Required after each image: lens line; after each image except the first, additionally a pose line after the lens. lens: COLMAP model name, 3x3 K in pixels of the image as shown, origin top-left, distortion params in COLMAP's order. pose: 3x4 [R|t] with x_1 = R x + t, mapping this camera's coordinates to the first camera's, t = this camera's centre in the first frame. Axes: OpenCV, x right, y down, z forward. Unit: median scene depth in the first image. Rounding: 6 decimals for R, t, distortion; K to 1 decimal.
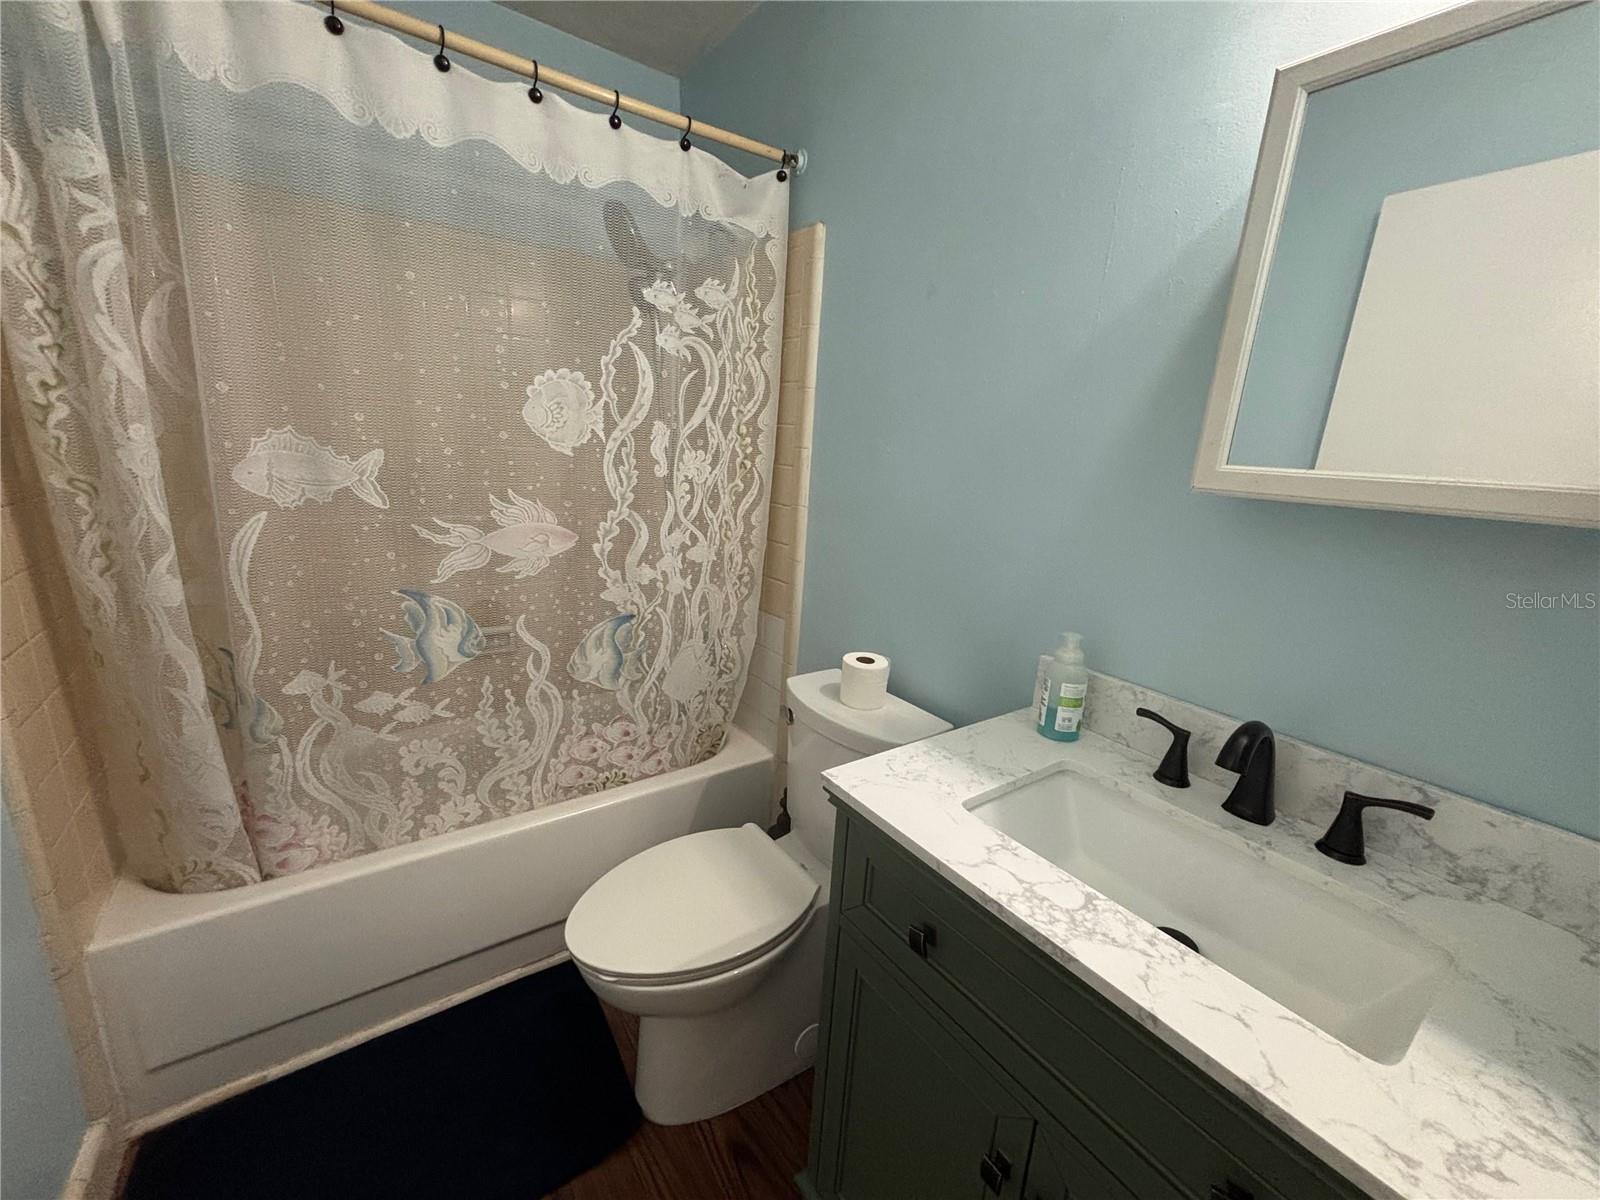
lens RADIAL K [[641.6, 0, 798.8], [0, 641.6, 602.6], [0, 0, 1]] dist [-0.000805, -0.000168]
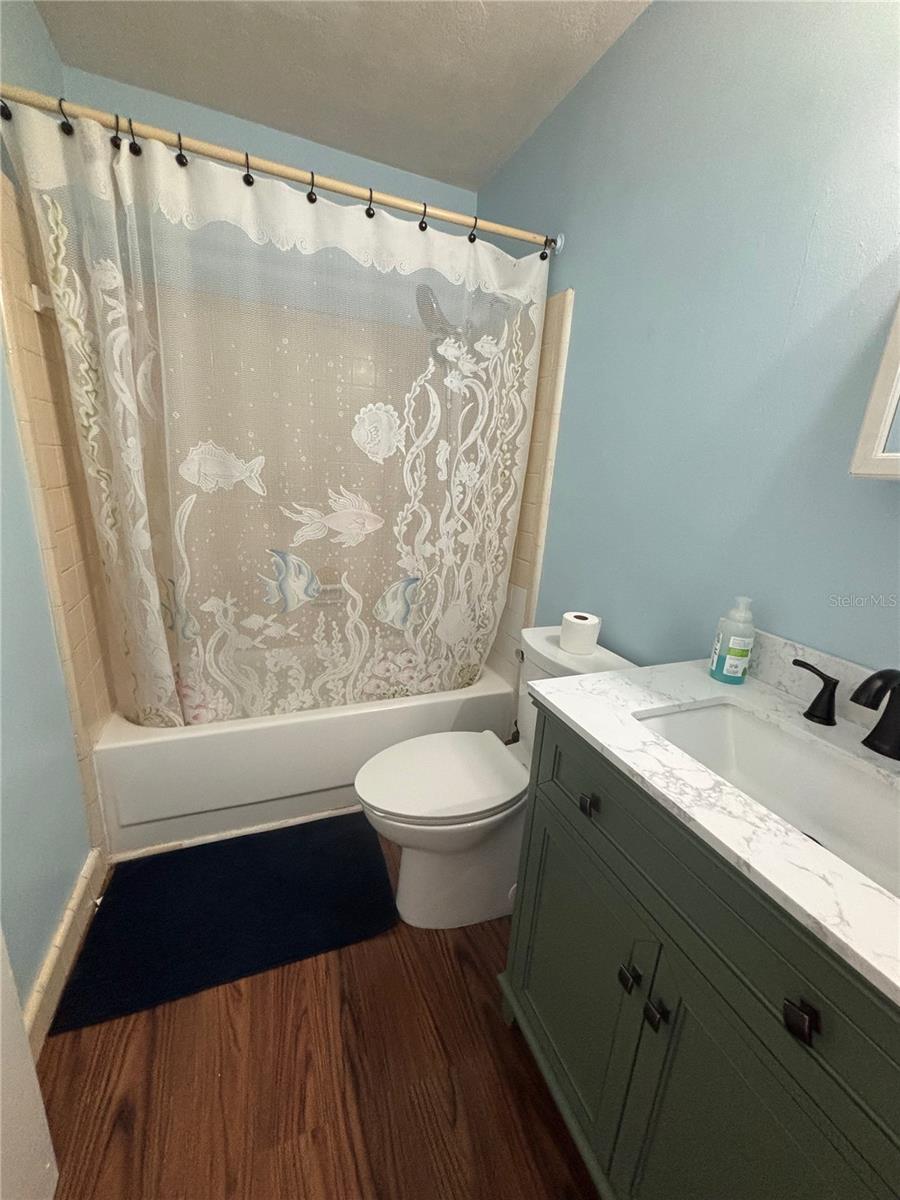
lens RADIAL K [[481.2, 0, 451.2], [0, 481.2, 604.1], [0, 0, 1]] dist [-0.000805, -0.000168]
pose [[0.972967, 0.063753, -0.221970, 0.073250], [-0.060217, 0.997928, 0.022669, 0.065554], [0.222955, -0.008690, 0.974790, -0.035281]]
